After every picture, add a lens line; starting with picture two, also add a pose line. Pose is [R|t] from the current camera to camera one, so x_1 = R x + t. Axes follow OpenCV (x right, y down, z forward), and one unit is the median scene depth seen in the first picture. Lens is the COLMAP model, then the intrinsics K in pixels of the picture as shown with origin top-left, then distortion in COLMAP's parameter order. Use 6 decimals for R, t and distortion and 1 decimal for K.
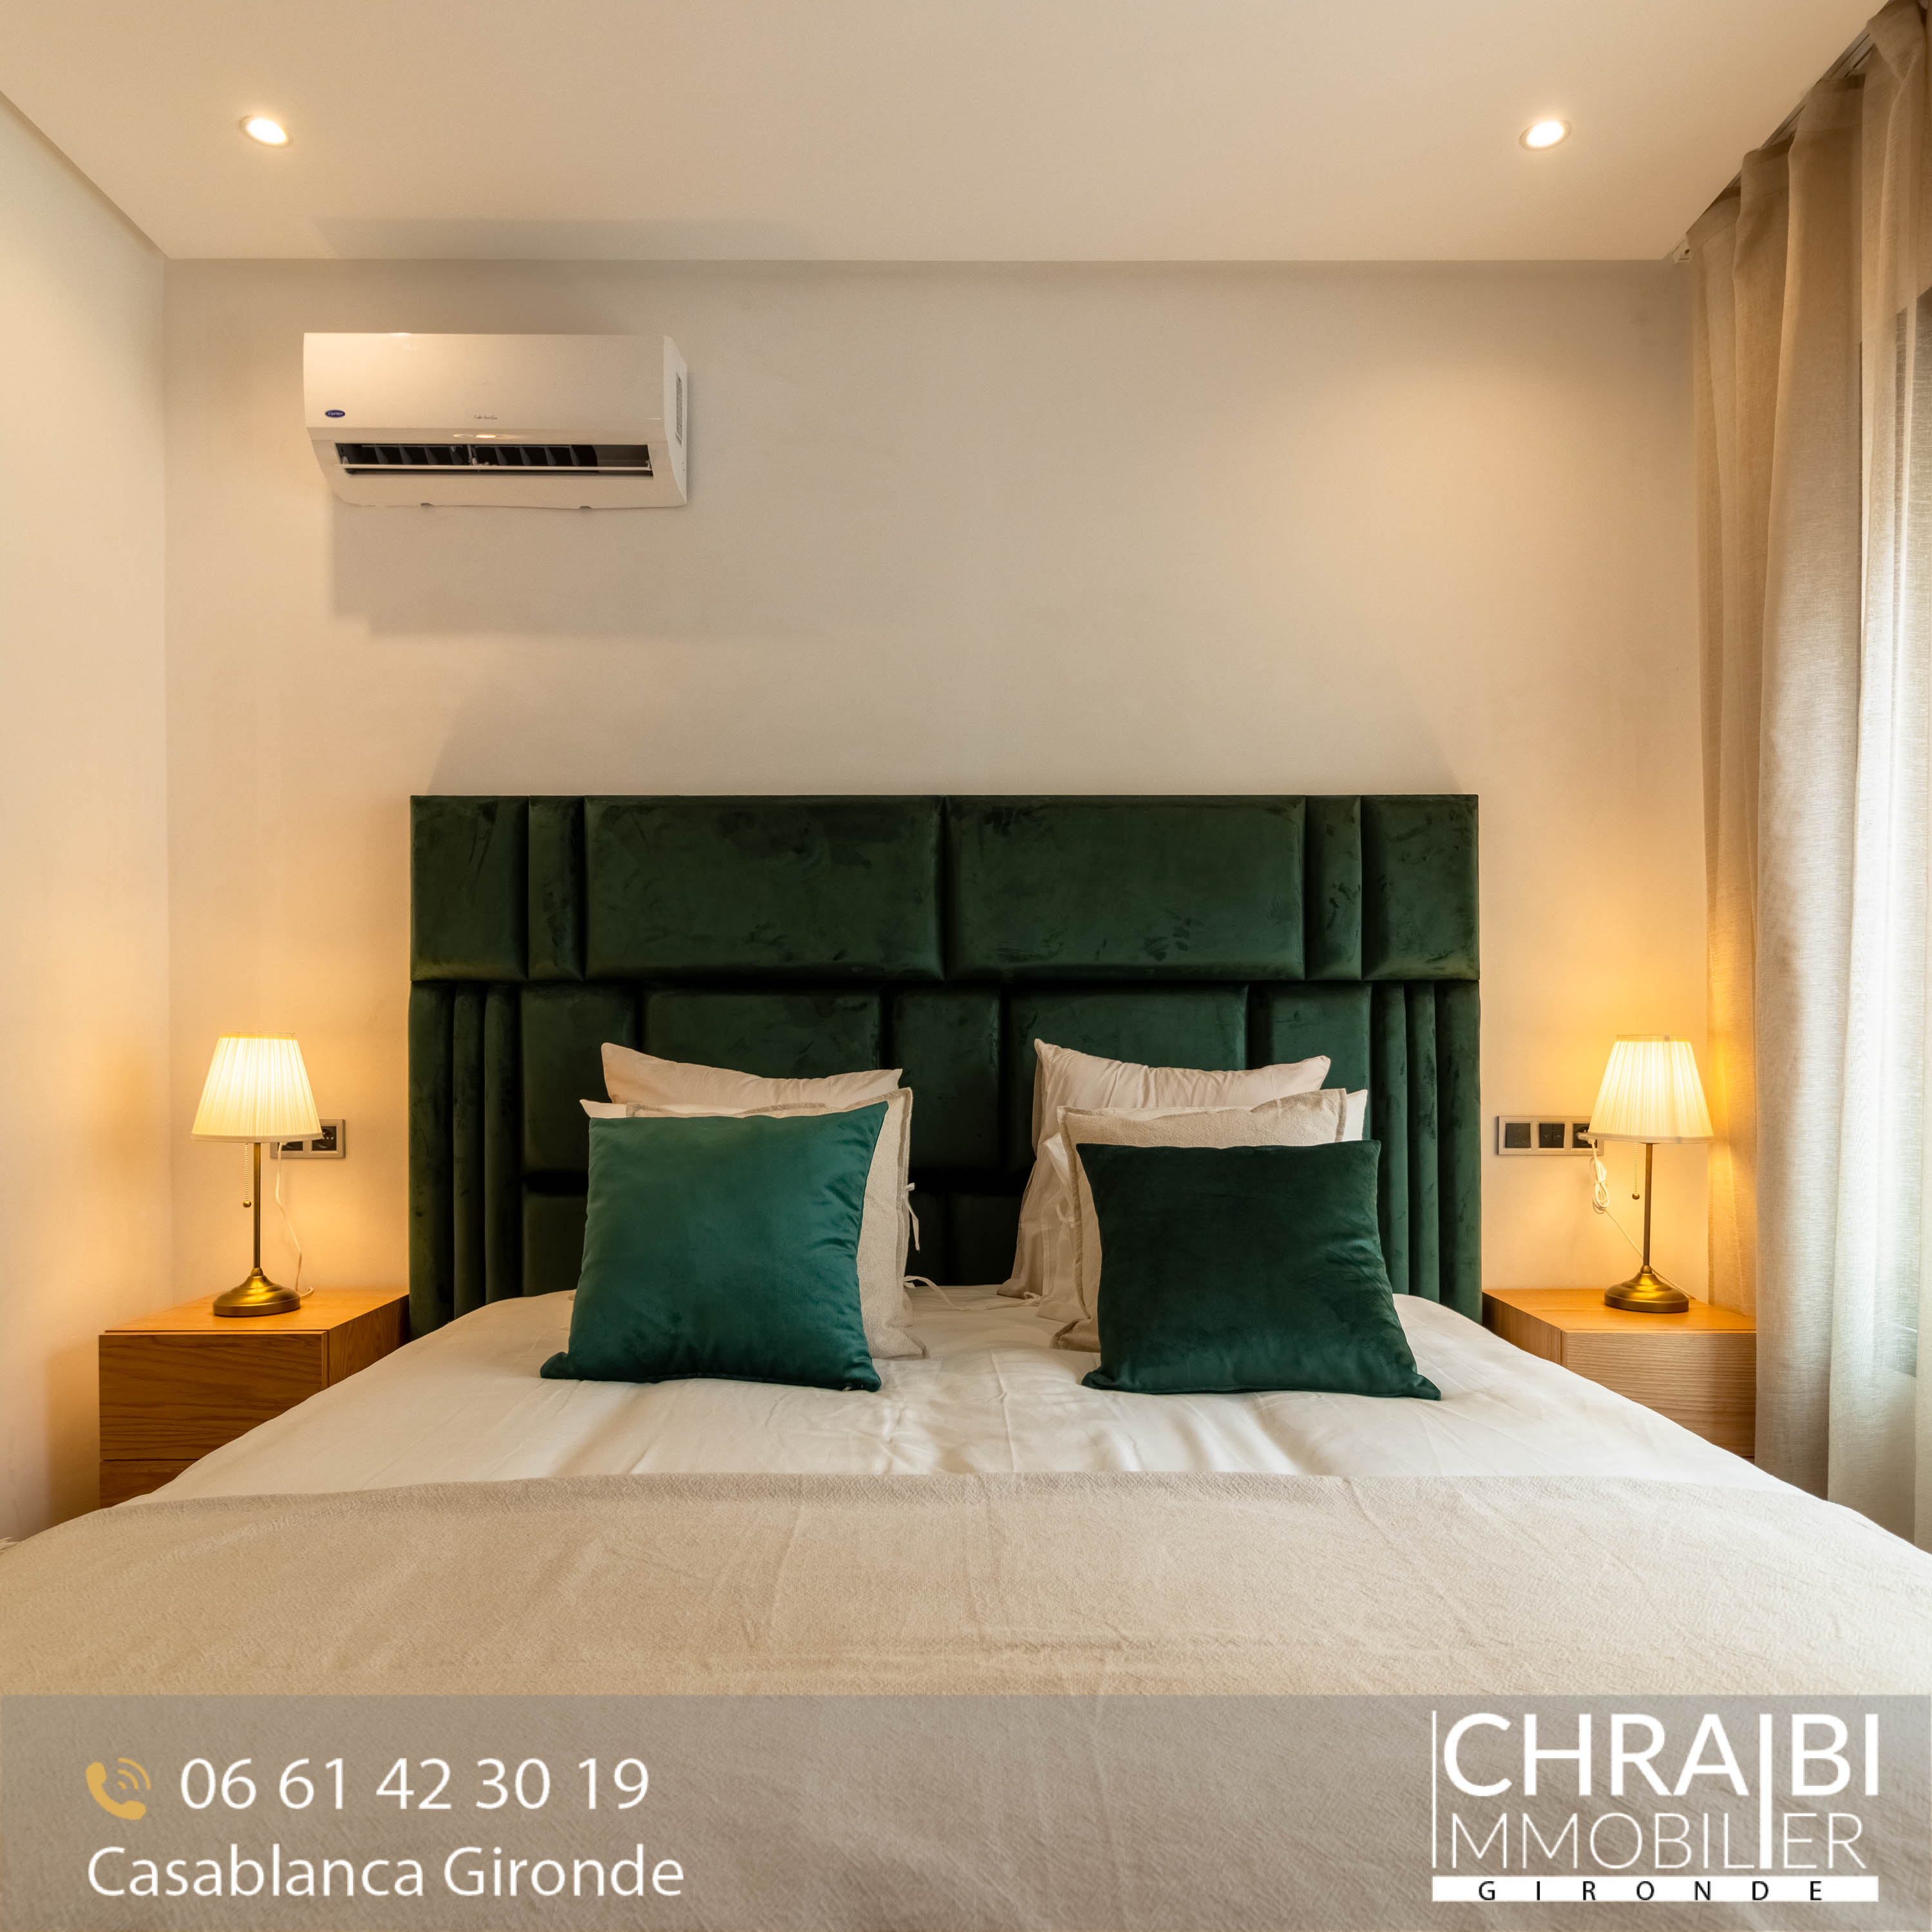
lens RADIAL K [[1126.0, 0, 967.4], [0, 1126.0, 1028.5], [0, 0, 1]] dist [0.003873, -0.000827]
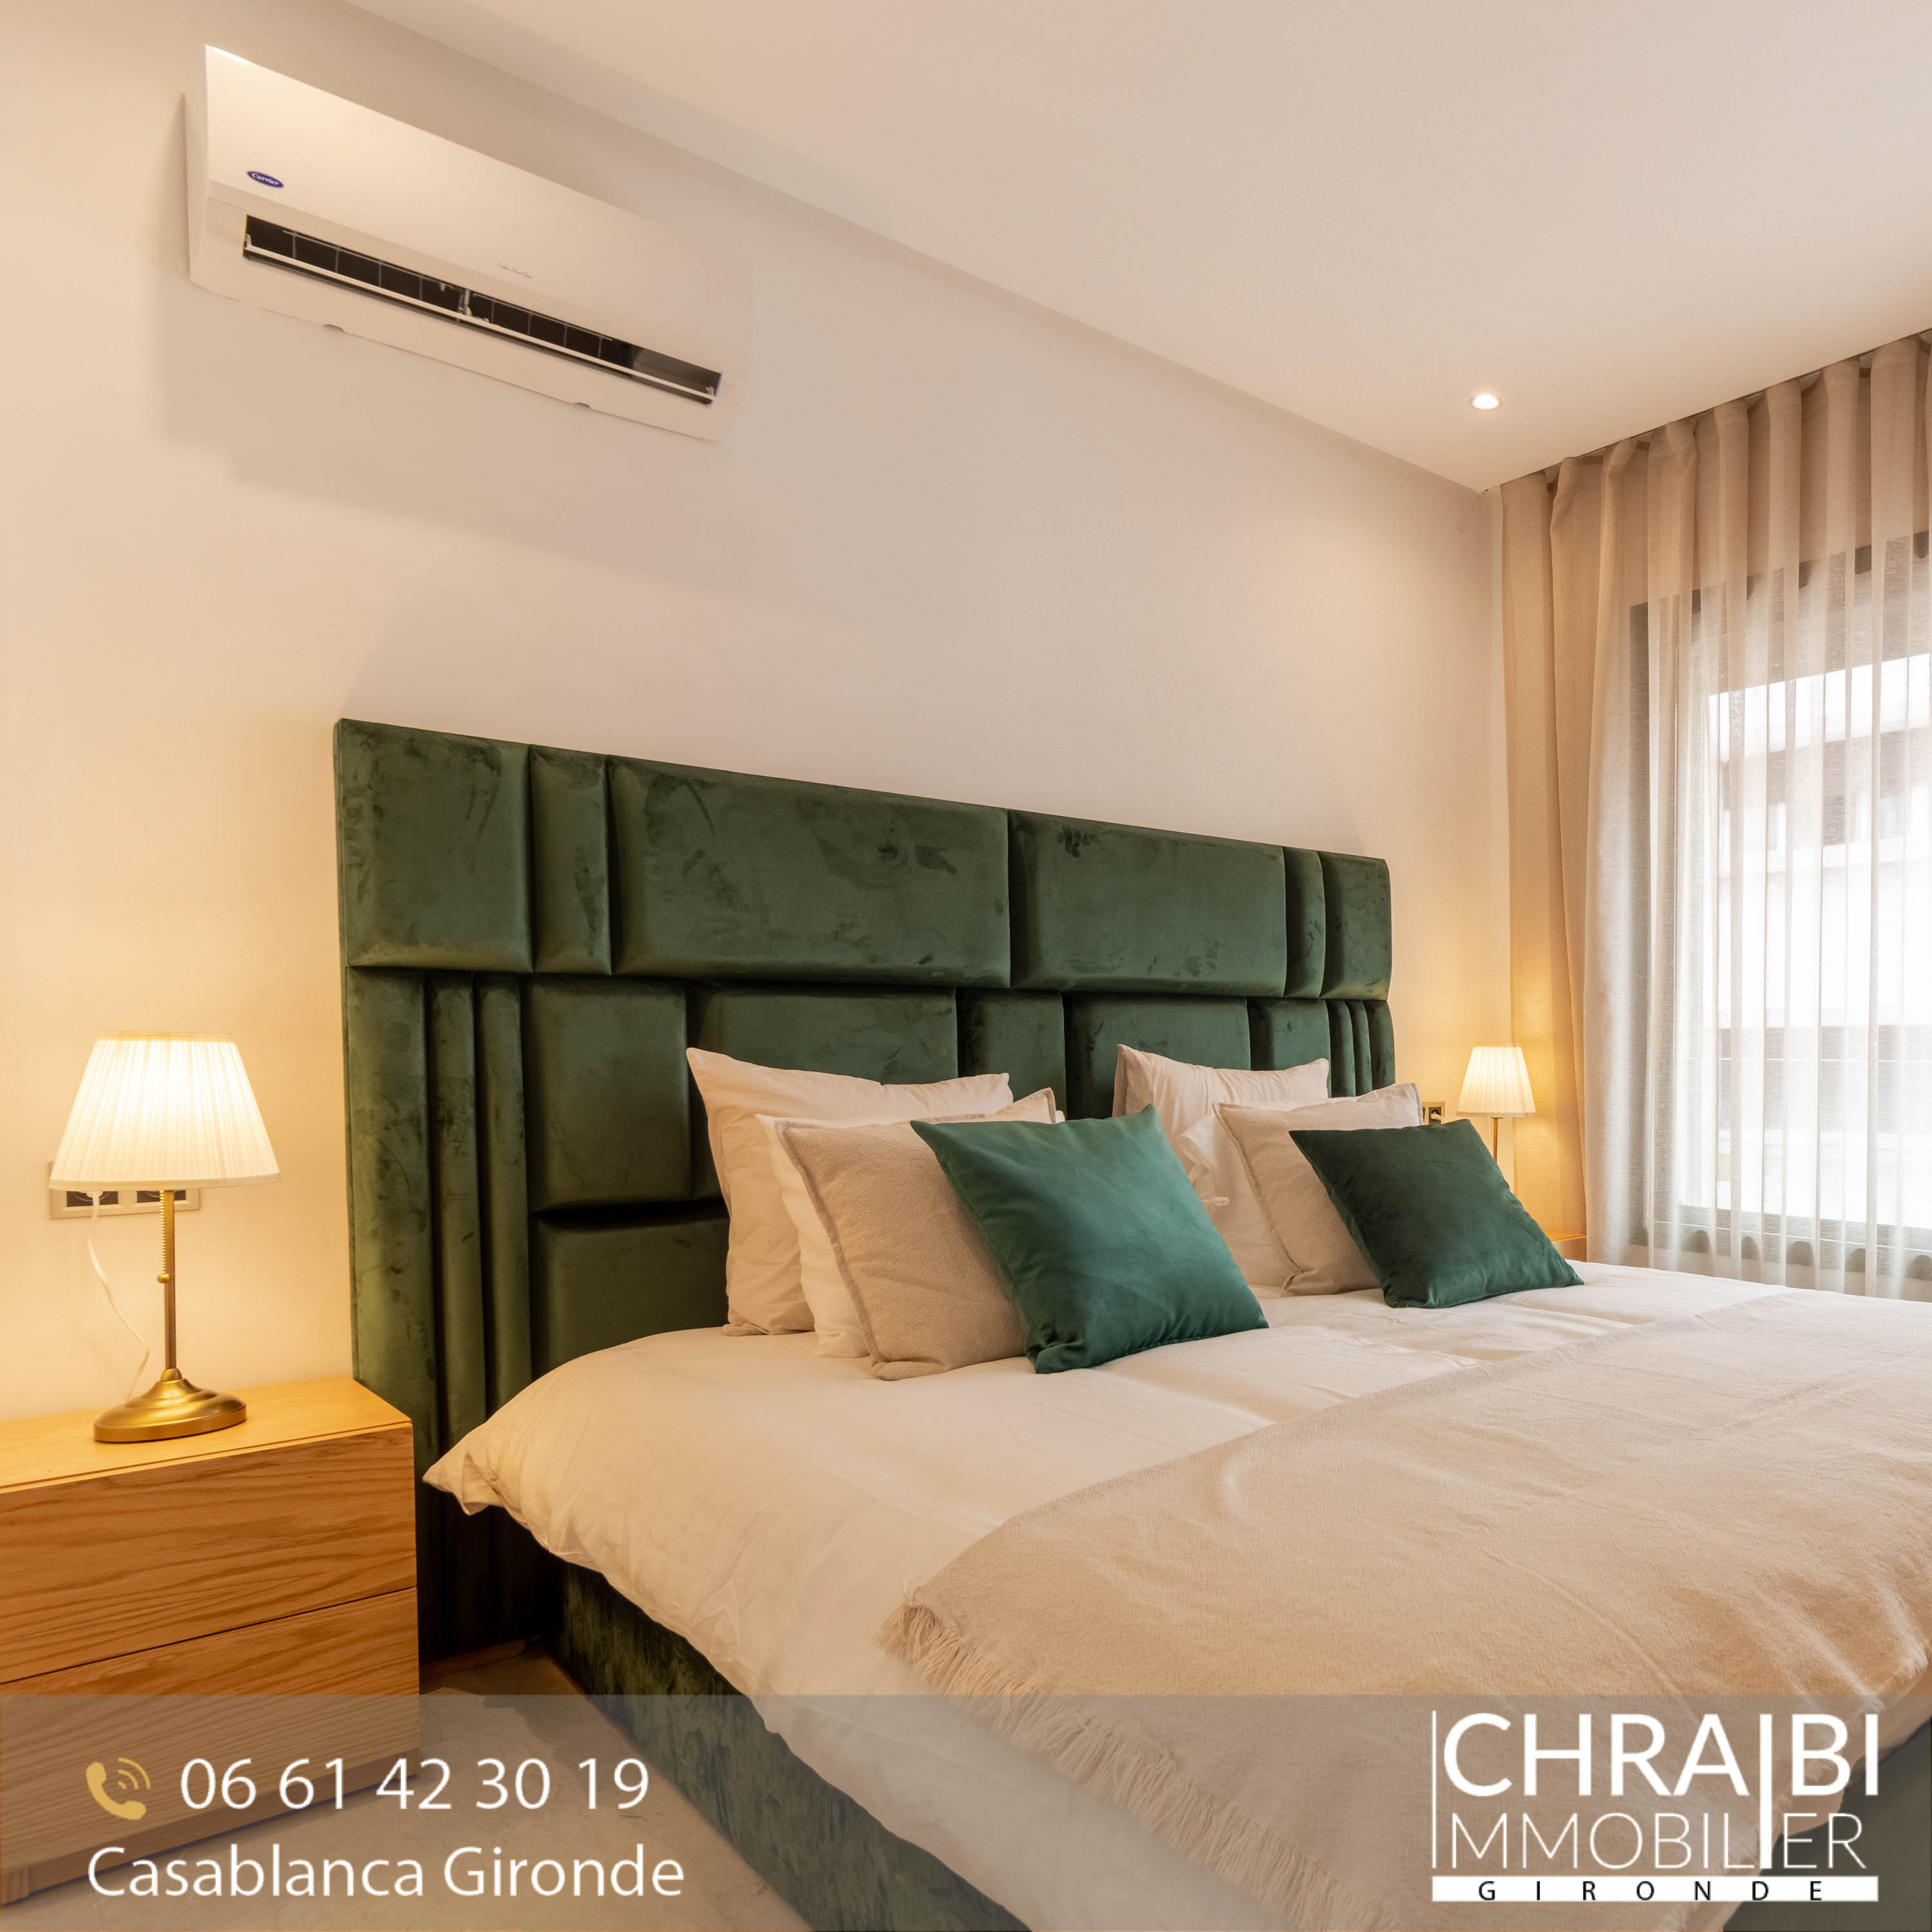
lens RADIAL K [[1346.6, 0, 957.9], [0, 1346.6, 1033.0], [0, 0, 1]] dist [0.008714, 0.006820]
pose [[0.796617, 0.006043, 0.604454, -0.810433], [-0.009476, 0.999952, 0.002492, -0.003570], [-0.604410, -0.007713, 0.796636, 0.038880]]
